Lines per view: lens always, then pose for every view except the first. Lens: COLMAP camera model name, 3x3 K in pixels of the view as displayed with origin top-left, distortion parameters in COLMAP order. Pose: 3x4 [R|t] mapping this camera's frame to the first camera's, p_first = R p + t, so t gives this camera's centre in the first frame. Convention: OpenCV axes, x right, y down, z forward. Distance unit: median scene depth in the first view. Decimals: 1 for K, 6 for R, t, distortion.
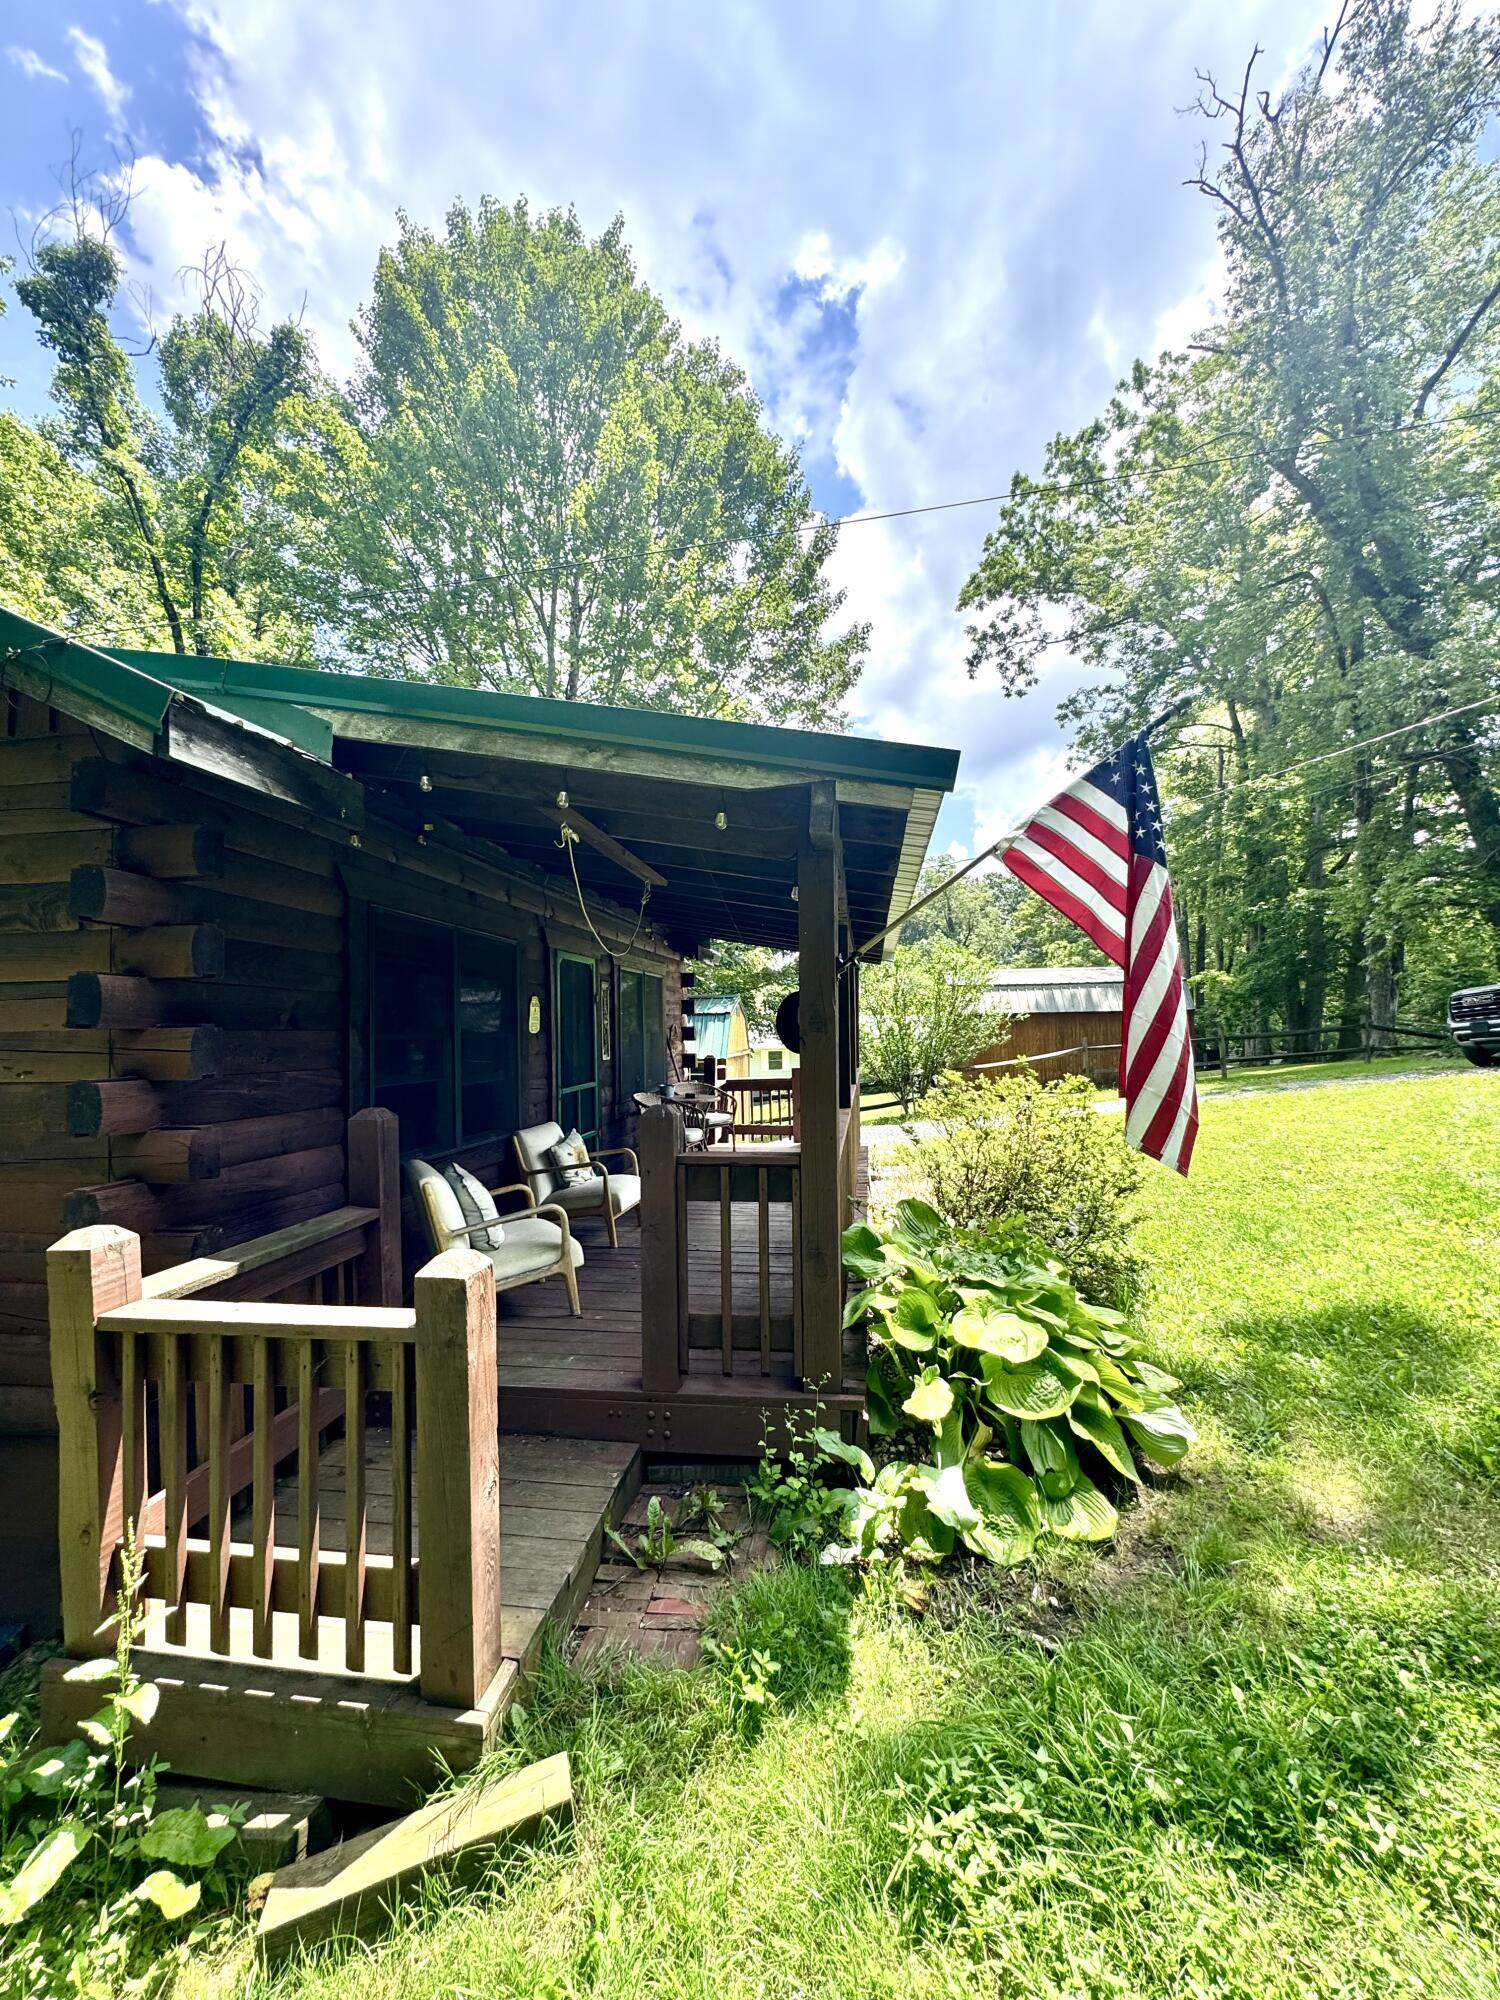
lens RADIAL K [[796.4, 0, 750.0], [0, 796.4, 1000.0], [0, 0, 1]] dist [-0.000529, 0.000169]
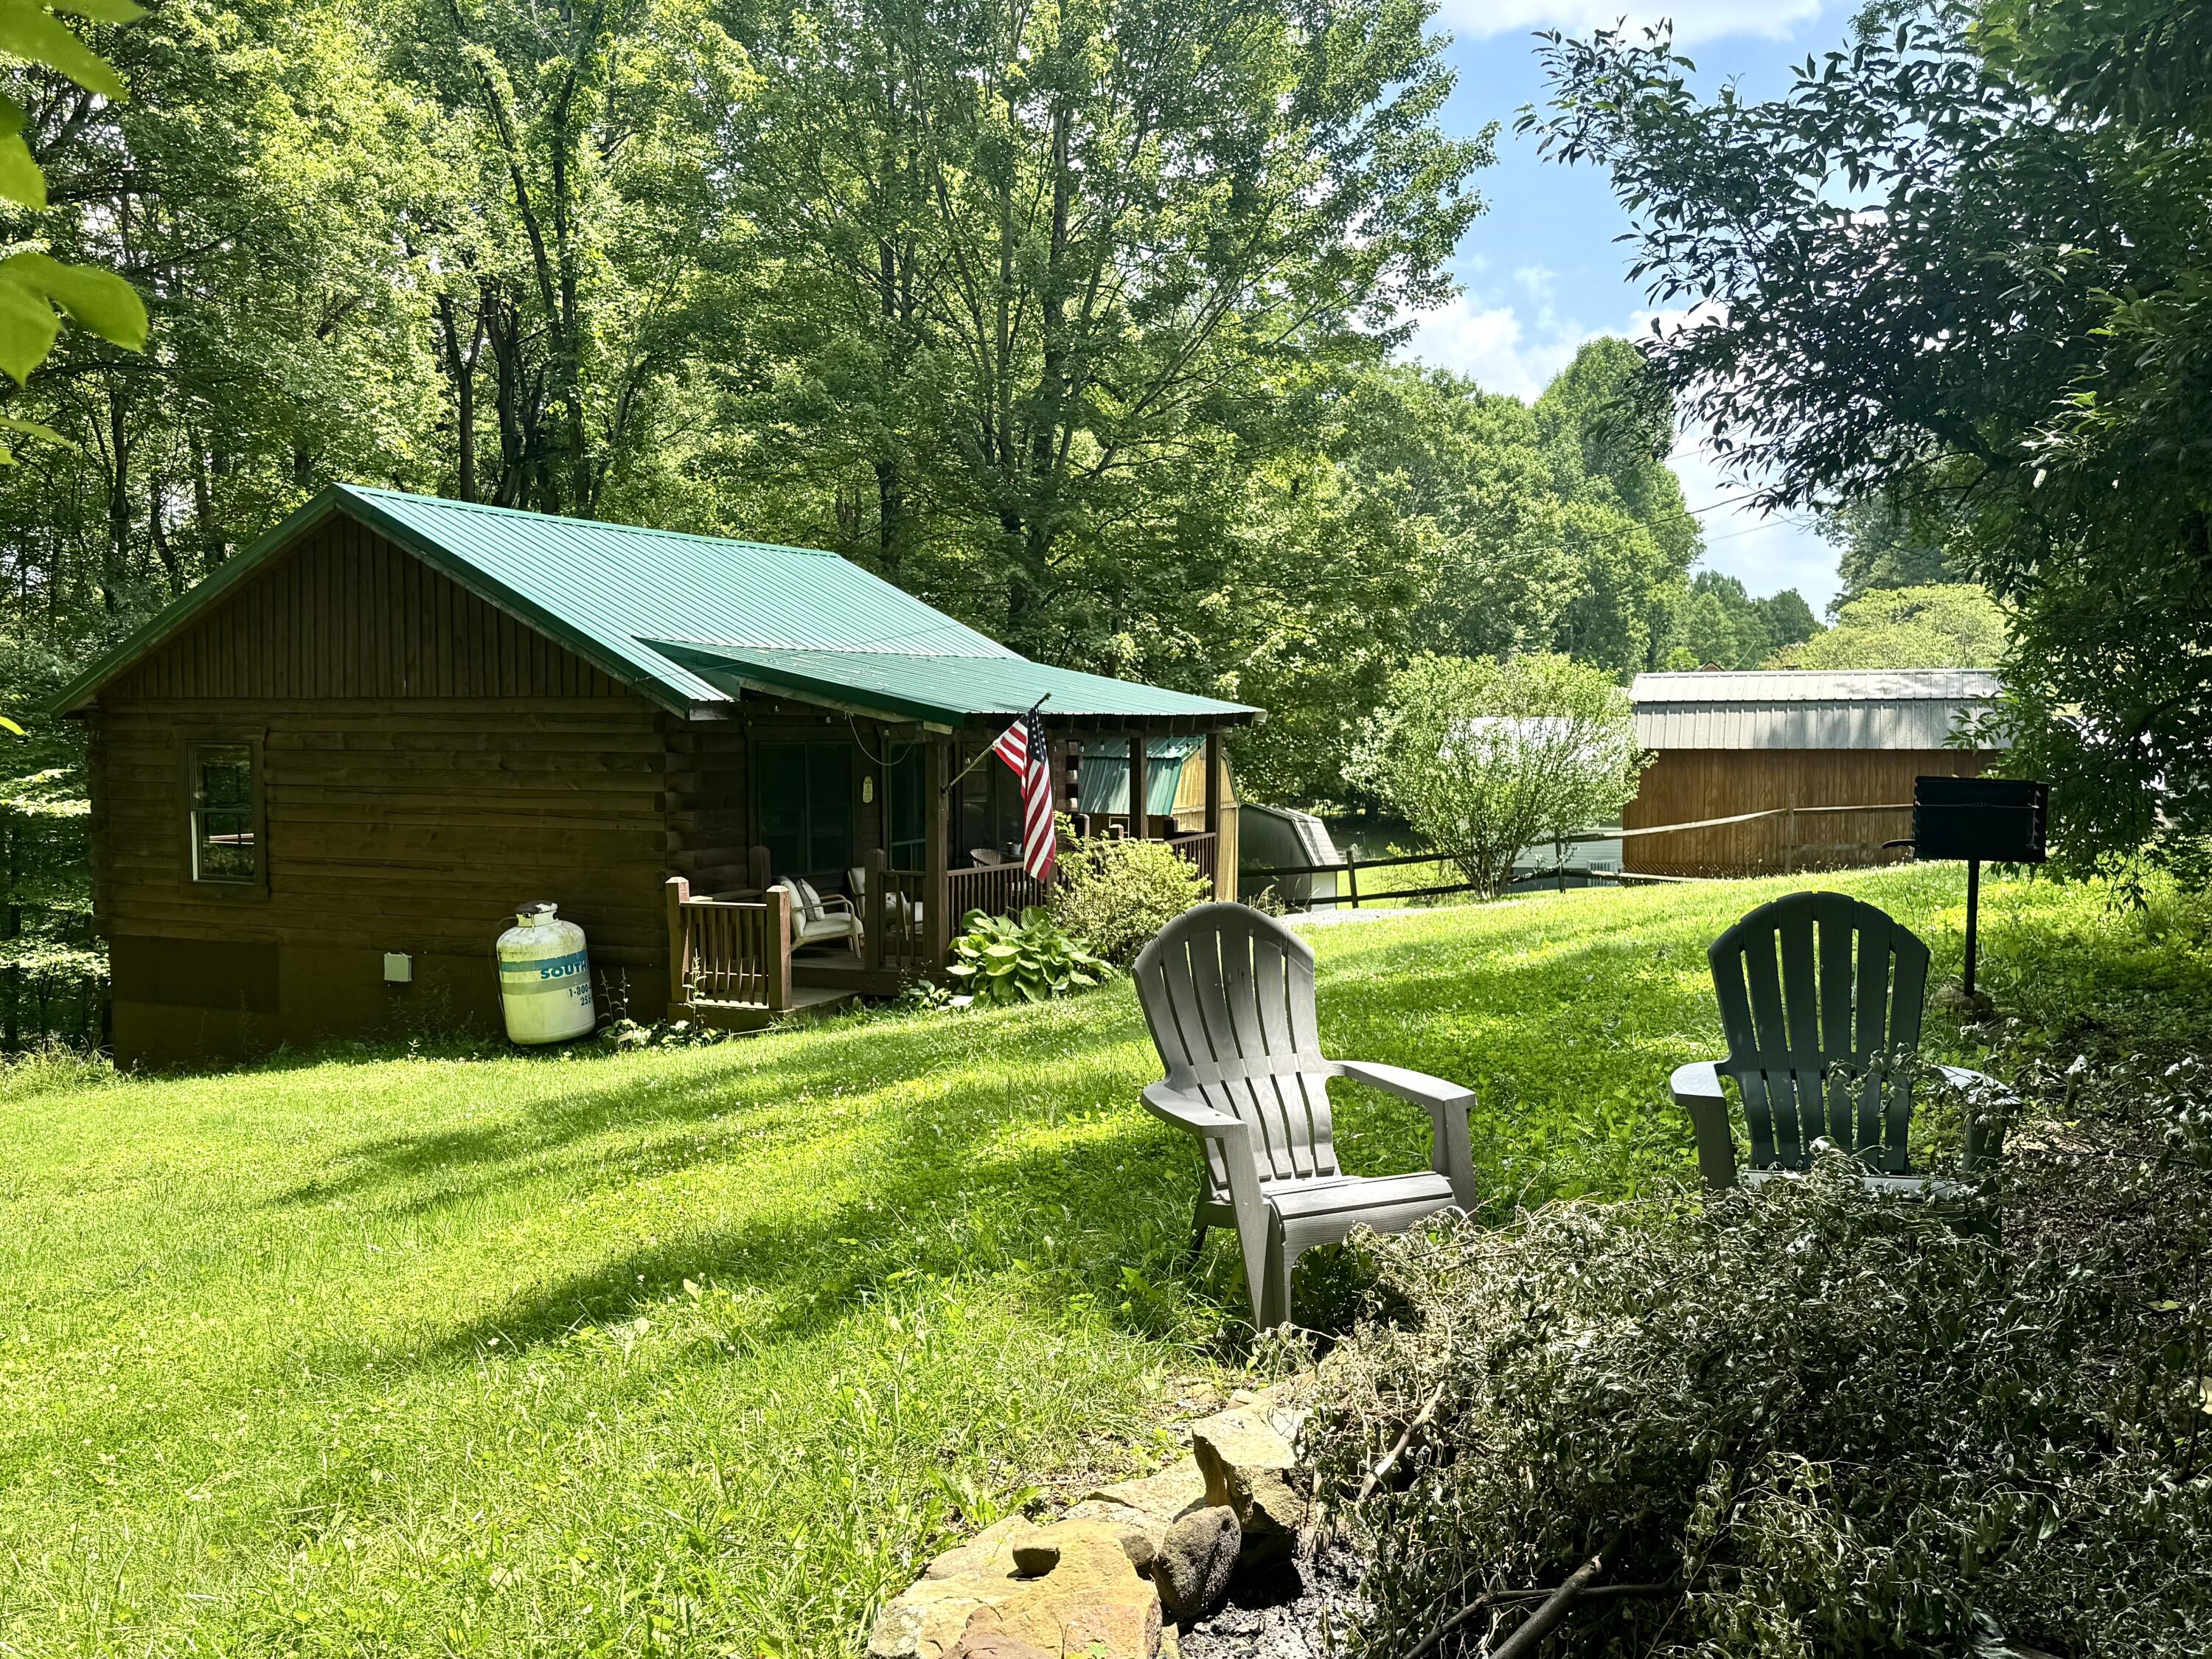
lens RADIAL K [[2035.6, 0, 1106.0], [0, 2035.6, 829.5], [0, 0, 1]] dist [0.156616, 0.002088]
pose [[0.956280, 0.032500, -0.290641, 2.521191], [-0.004232, 0.995240, 0.097366, -0.560712], [0.292422, -0.091879, 0.951865, -4.953967]]
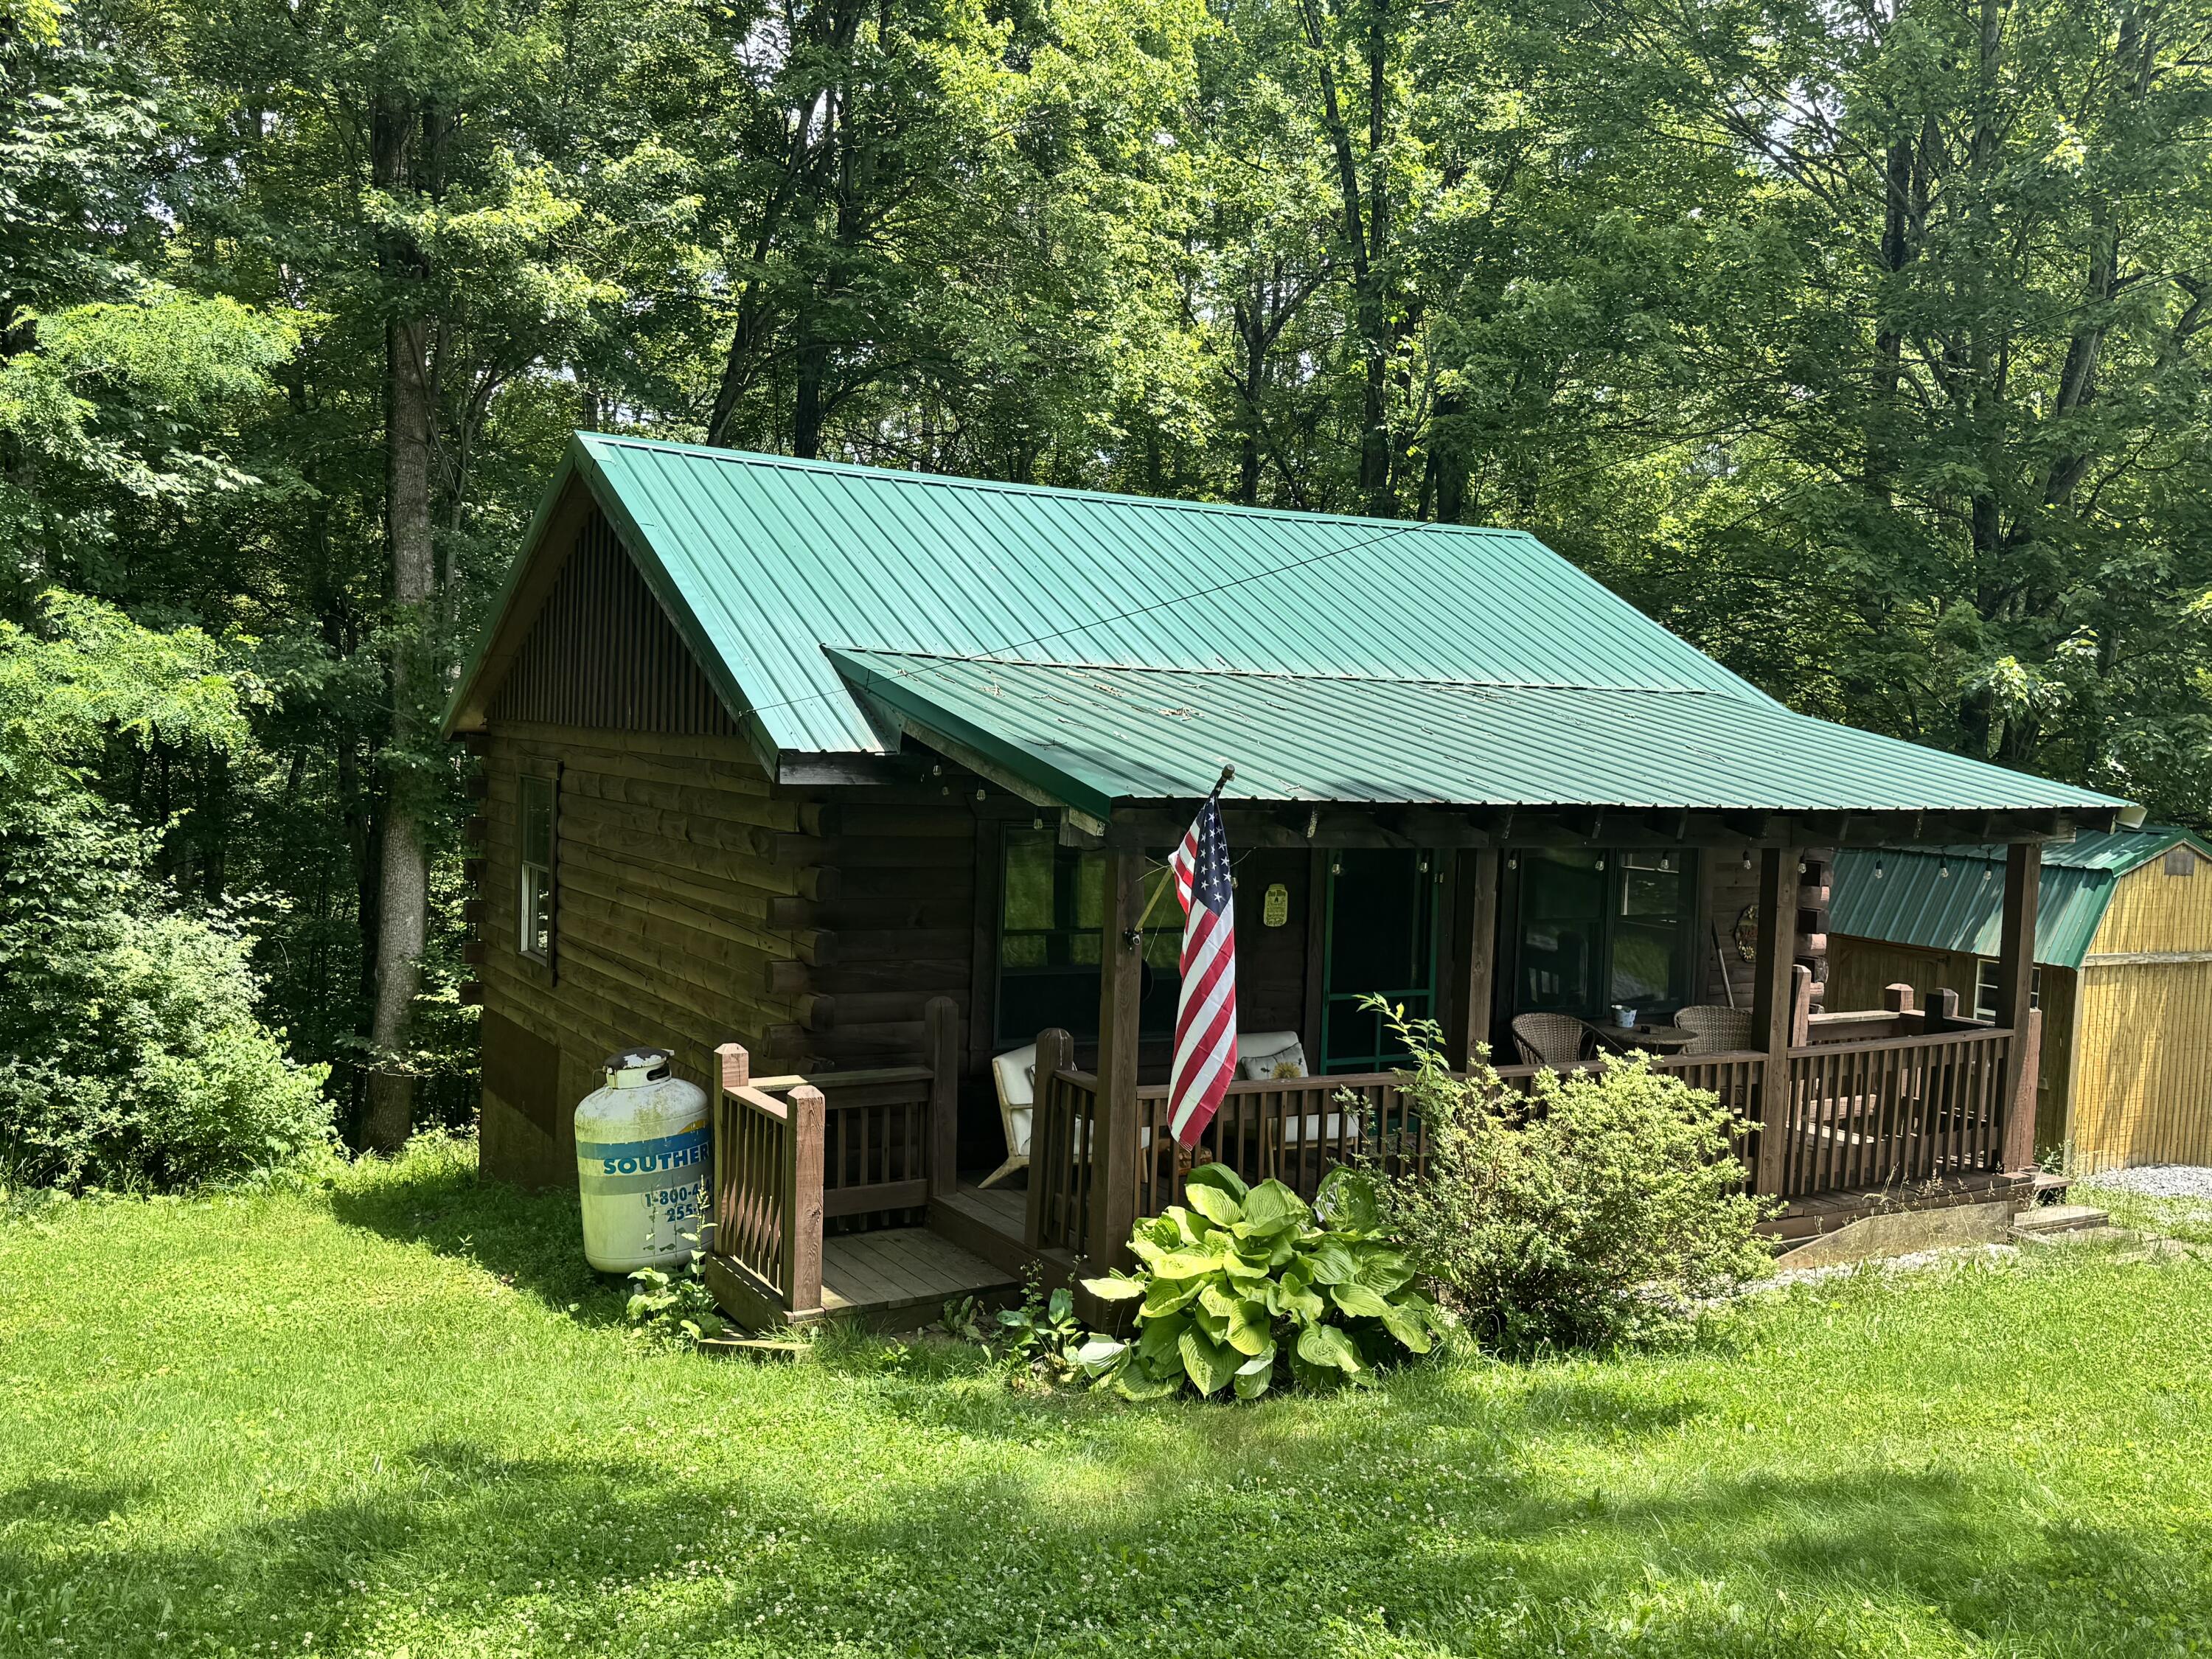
lens RADIAL K [[2082.8, 0, 1106.0], [0, 2082.8, 829.5], [0, 0, 1]] dist [0.005227, 0.000358]
pose [[0.616854, 0.084199, -0.782561, 2.839531], [-0.017282, 0.995471, 0.093484, -0.561529], [0.786888, -0.044142, 0.615515, -1.070969]]
